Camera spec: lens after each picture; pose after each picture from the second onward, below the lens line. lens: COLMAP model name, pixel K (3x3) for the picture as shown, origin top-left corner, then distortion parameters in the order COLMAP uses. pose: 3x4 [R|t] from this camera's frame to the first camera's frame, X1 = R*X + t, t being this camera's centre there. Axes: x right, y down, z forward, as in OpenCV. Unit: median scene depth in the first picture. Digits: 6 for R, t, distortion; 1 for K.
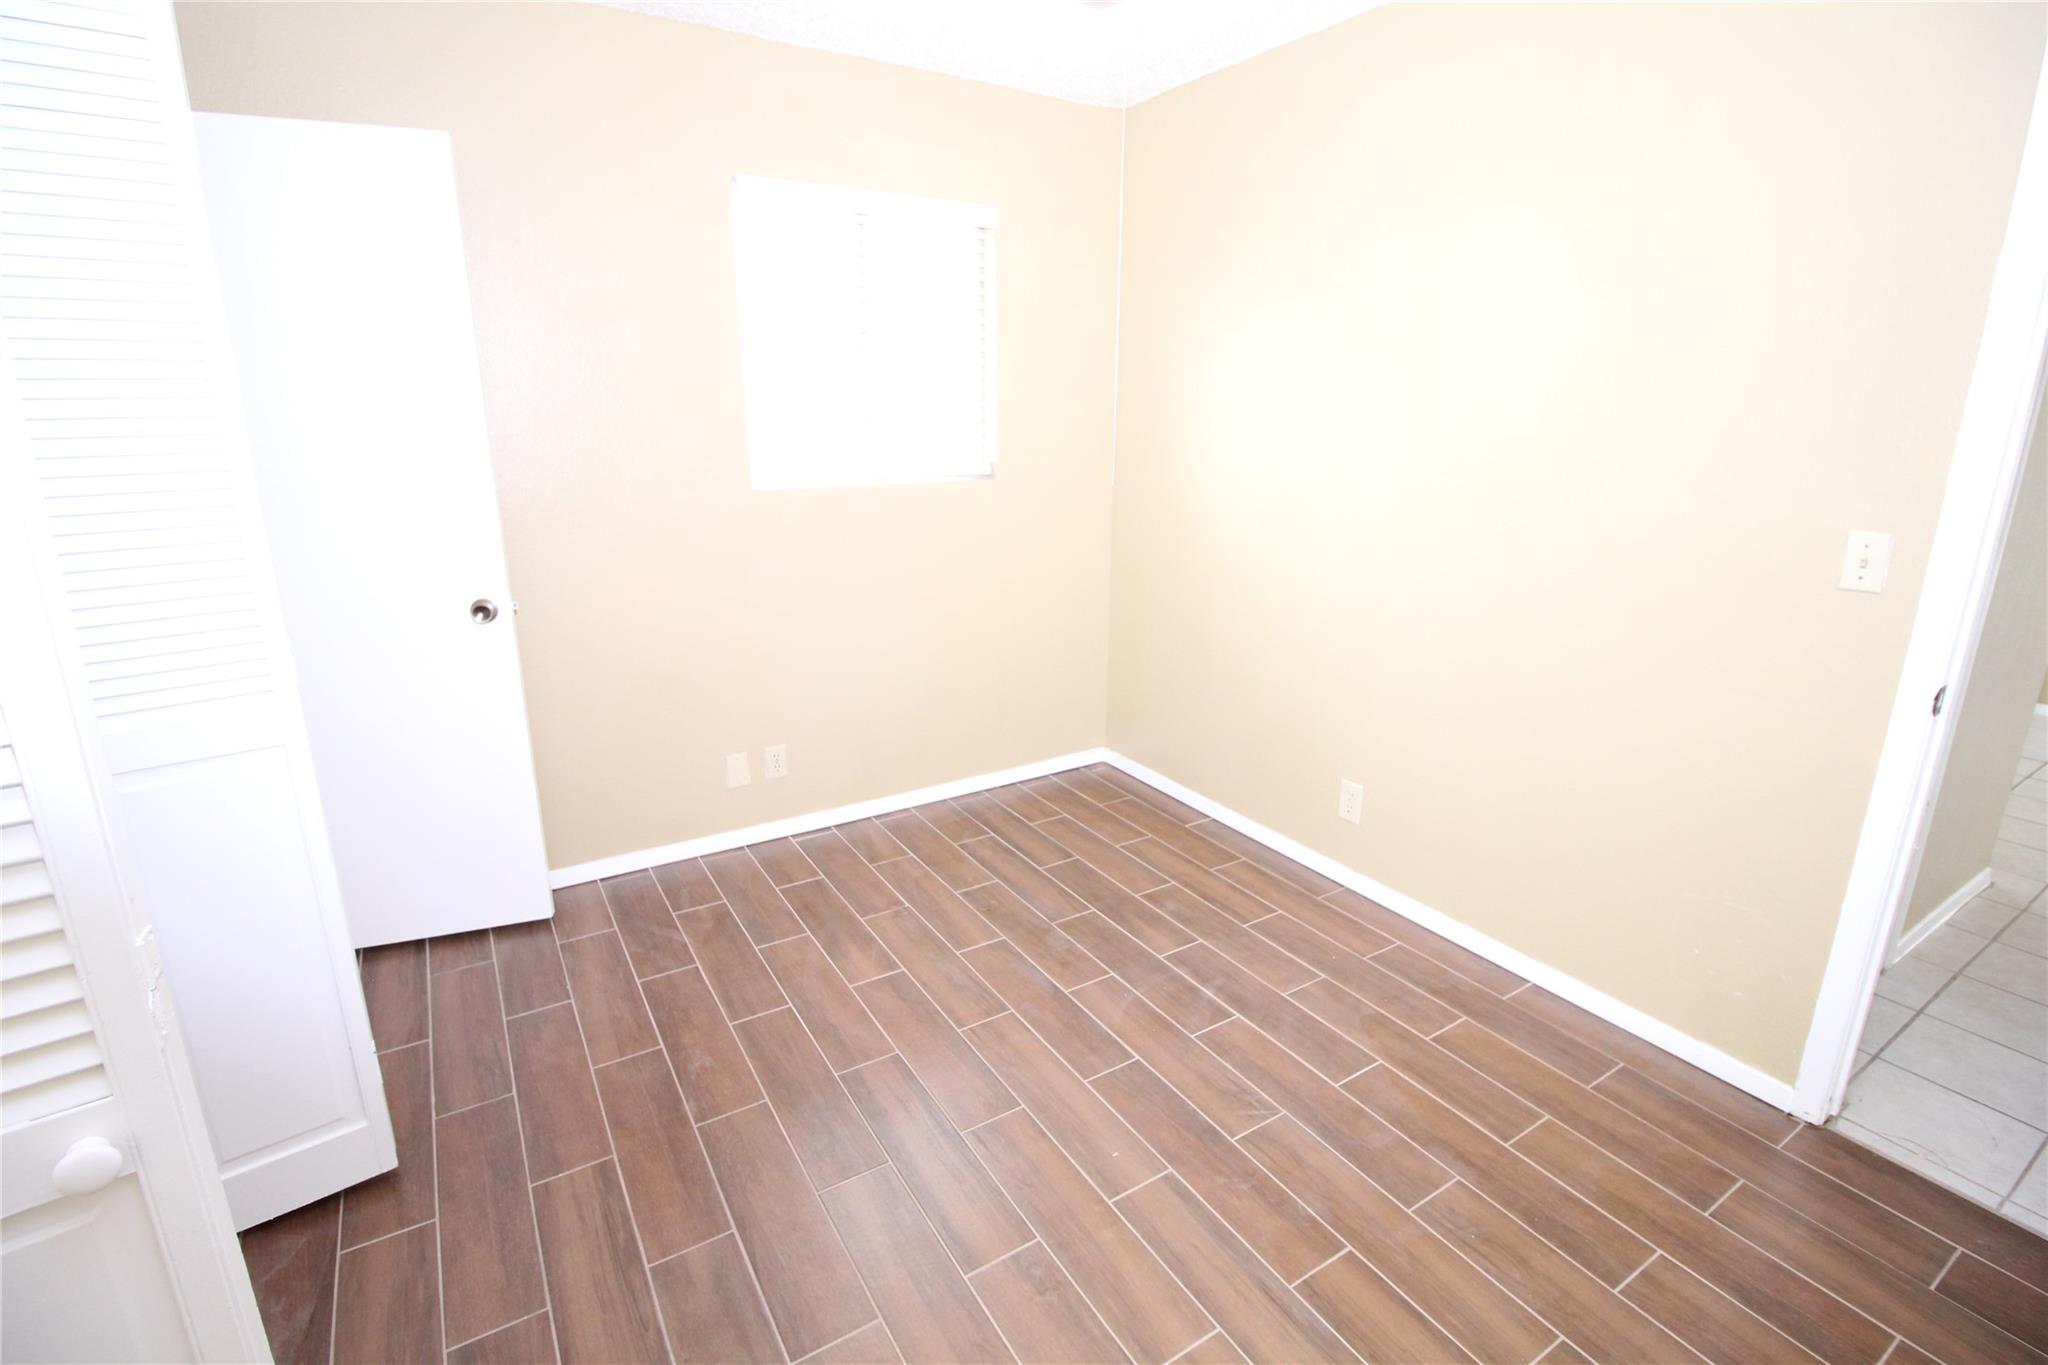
lens RADIAL K [[949.1, 0, 1033.7], [0, 949.1, 666.8], [0, 0, 1]] dist [-0.001192, -0.012820]
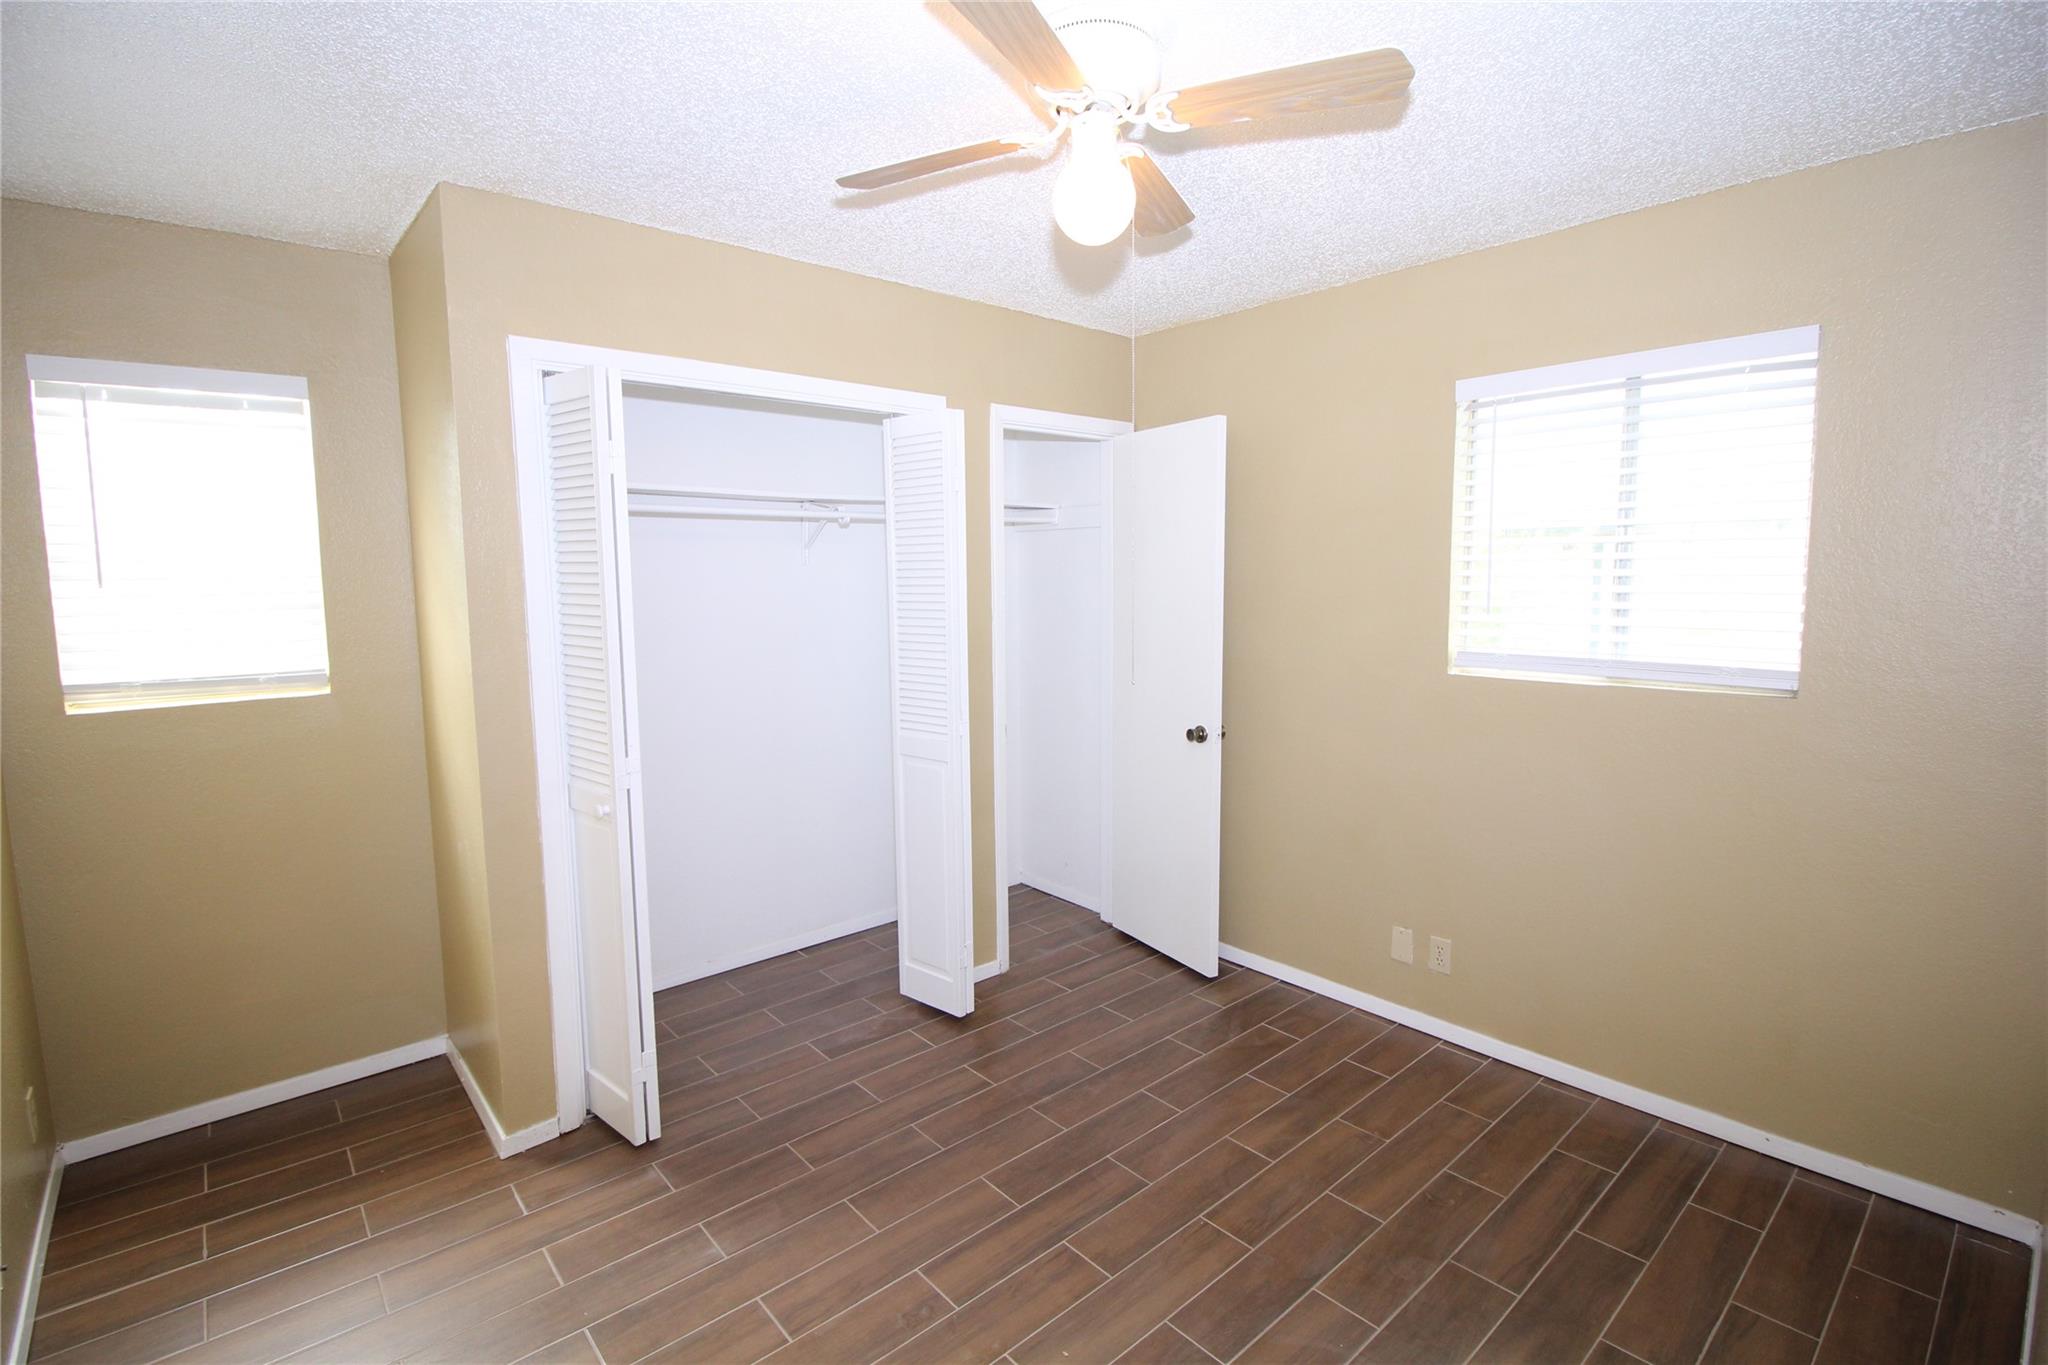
lens RADIAL K [[959.2, 0, 1023.7], [0, 959.2, 663.0], [0, 0, 1]] dist [-0.000860, -0.009587]
pose [[0.155689, 0.088877, -0.983800, 0.688396], [-0.249458, 0.967200, 0.047900, -0.146512], [0.955788, 0.237959, 0.172753, 0.432160]]
